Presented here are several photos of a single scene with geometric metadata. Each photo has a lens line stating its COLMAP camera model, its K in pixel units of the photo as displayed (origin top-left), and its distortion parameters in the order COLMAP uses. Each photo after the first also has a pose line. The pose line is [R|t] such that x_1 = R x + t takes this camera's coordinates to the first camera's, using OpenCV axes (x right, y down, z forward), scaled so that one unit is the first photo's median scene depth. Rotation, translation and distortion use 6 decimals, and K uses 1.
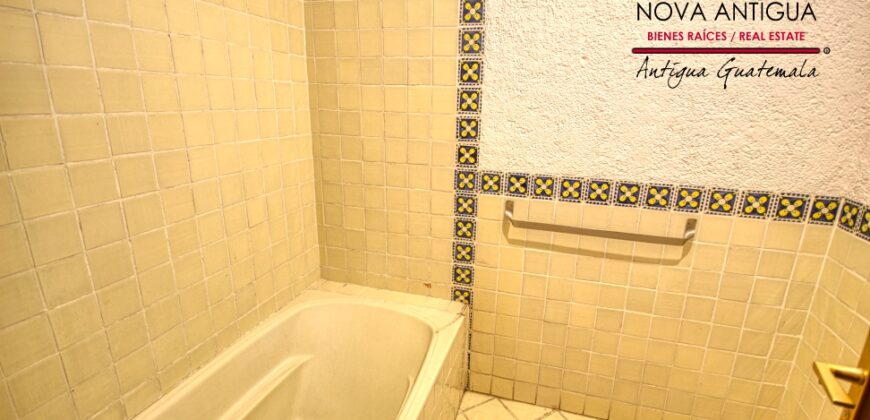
lens RADIAL K [[403.3, 0, 437.0], [0, 403.3, 206.2], [0, 0, 1]] dist [0.001494, 0.001332]
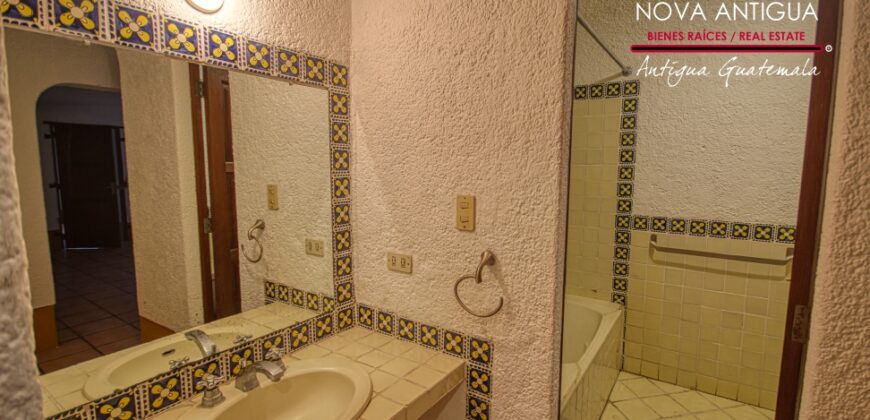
lens RADIAL K [[403.3, 0, 437.0], [0, 403.3, 214.7], [0, 0, 1]] dist [0.001494, 0.001332]
pose [[0.954265, 0.018096, -0.298415, -0.159095], [-0.064129, 0.987322, -0.145198, 0.193475], [0.292005, 0.157695, 0.943327, -0.744257]]
